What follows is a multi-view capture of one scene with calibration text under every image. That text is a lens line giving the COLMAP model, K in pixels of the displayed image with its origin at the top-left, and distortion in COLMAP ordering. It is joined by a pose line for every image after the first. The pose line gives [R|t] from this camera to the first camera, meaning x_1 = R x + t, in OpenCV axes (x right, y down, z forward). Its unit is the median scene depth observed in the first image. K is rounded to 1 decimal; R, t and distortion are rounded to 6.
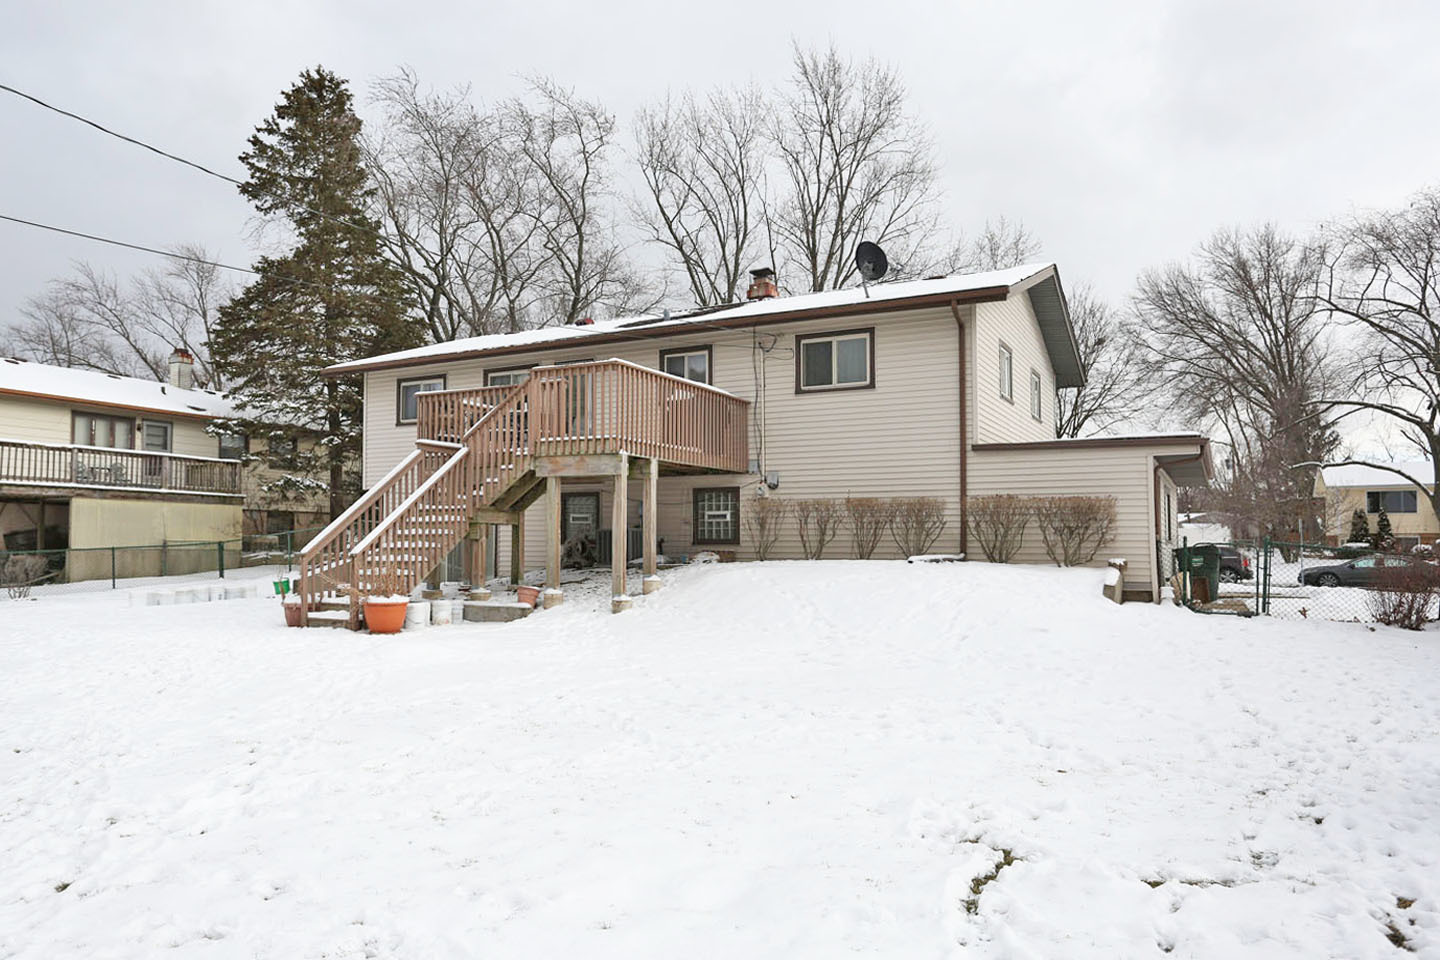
lens RADIAL K [[1025.9, 0, 719.4], [0, 1025.9, 471.9], [0, 0, 1]] dist [-0.002663, -0.000542]
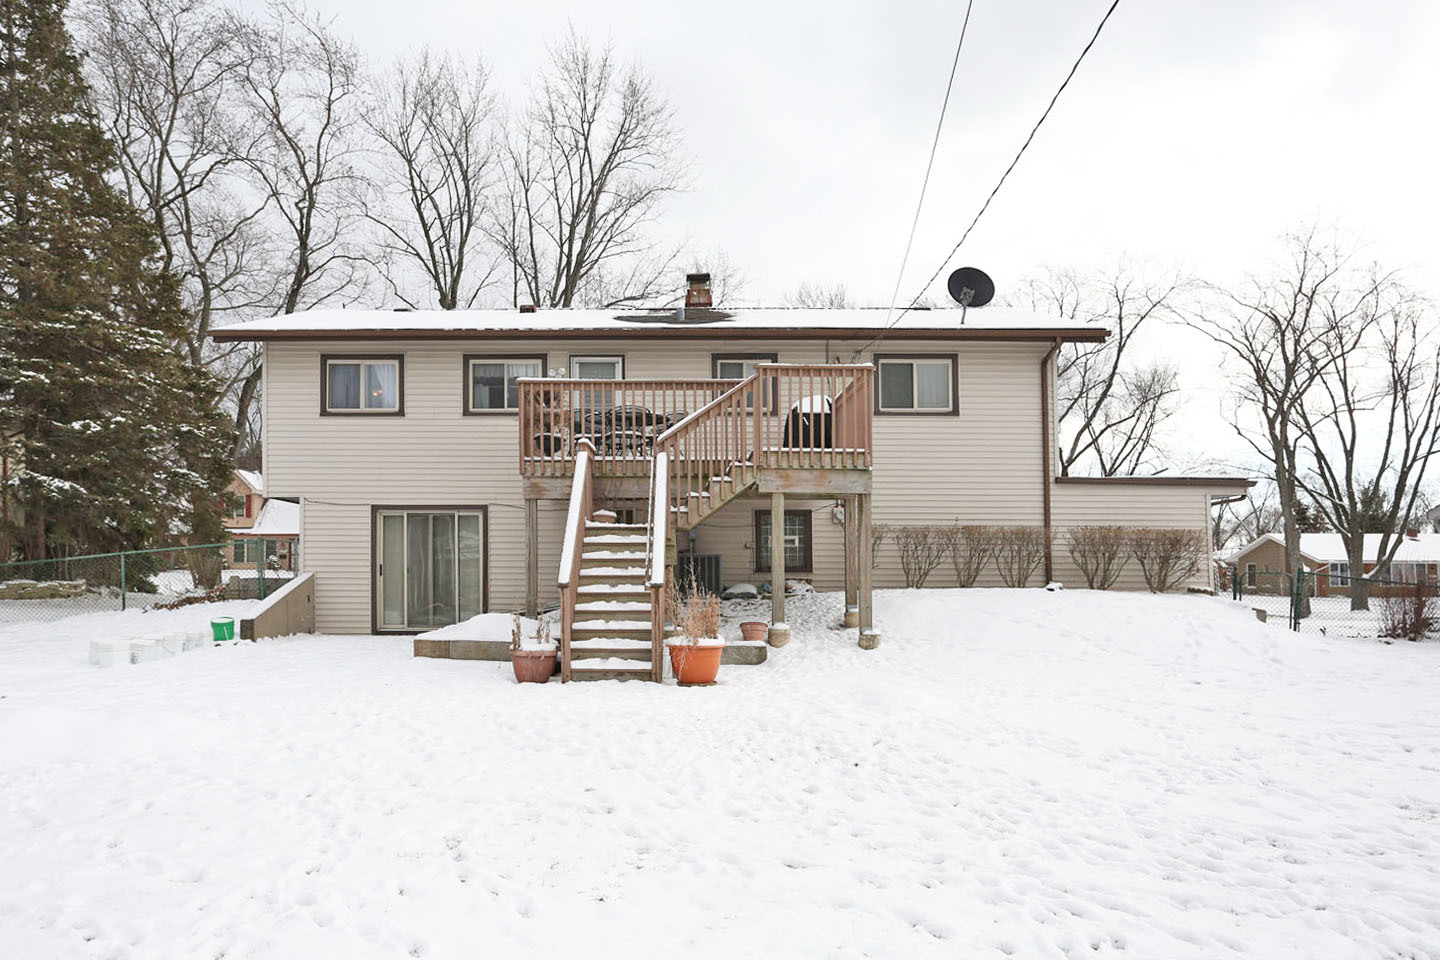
lens RADIAL K [[1048.2, 0, 719.2], [0, 1048.2, 491.4], [0, 0, 1]] dist [0.006973, 0.001613]
pose [[0.876920, 0.039248, 0.479031, -0.547121], [-0.036518, 0.999220, -0.015017, 0.016023], [-0.479247, -0.004325, 0.877670, 0.222601]]
